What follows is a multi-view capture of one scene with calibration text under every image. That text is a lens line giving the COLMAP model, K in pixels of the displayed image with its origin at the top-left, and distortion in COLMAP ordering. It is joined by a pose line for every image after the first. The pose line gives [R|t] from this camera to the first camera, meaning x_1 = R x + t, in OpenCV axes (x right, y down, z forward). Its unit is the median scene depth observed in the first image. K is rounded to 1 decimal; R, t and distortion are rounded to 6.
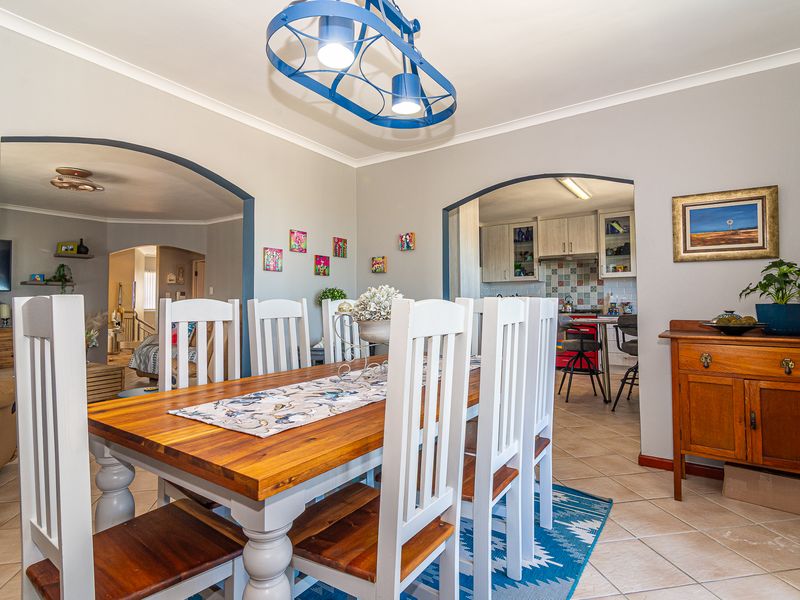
lens RADIAL K [[439.8, 0, 385.1], [0, 439.8, 286.3], [0, 0, 1]] dist [-0.001307, -0.000289]
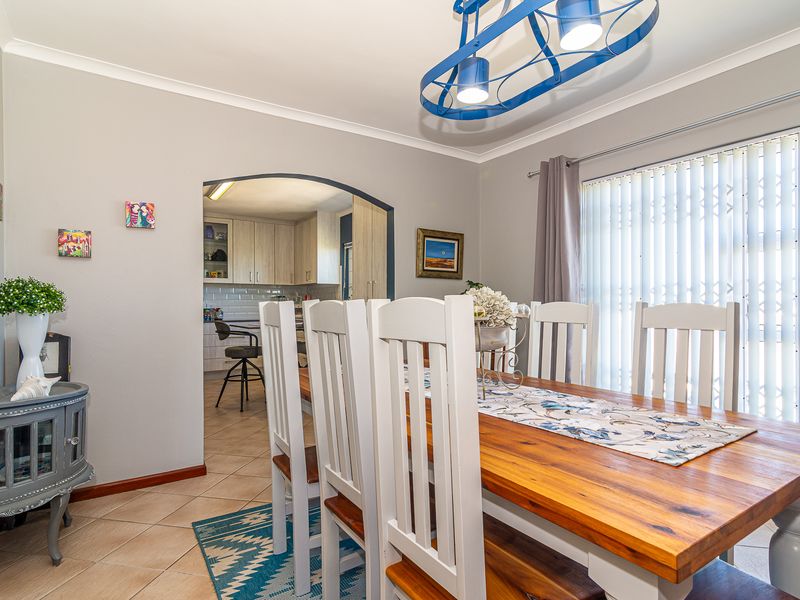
lens RADIAL K [[440.7, 0, 398.8], [0, 440.7, 305.1], [0, 0, 1]] dist [0.000016, -0.000042]
pose [[0.351353, 0.005188, 0.936229, -0.249730], [-0.031334, 0.999490, 0.006221, 0.009708], [-0.935719, -0.031521, 0.351336, 0.232177]]
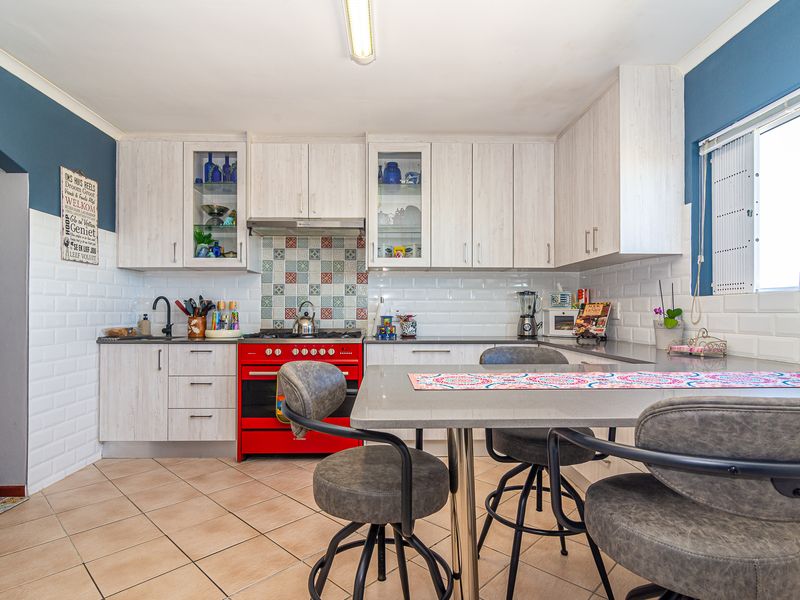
lens RADIAL K [[440.7, 0, 398.8], [0, 440.7, 305.1], [0, 0, 1]] dist [0.000016, -0.000042]
pose [[0.787192, 0.015274, 0.616518, 0.193437], [-0.025061, 0.999660, 0.007232, 0.019282], [-0.616198, -0.021144, 0.787307, 0.546224]]
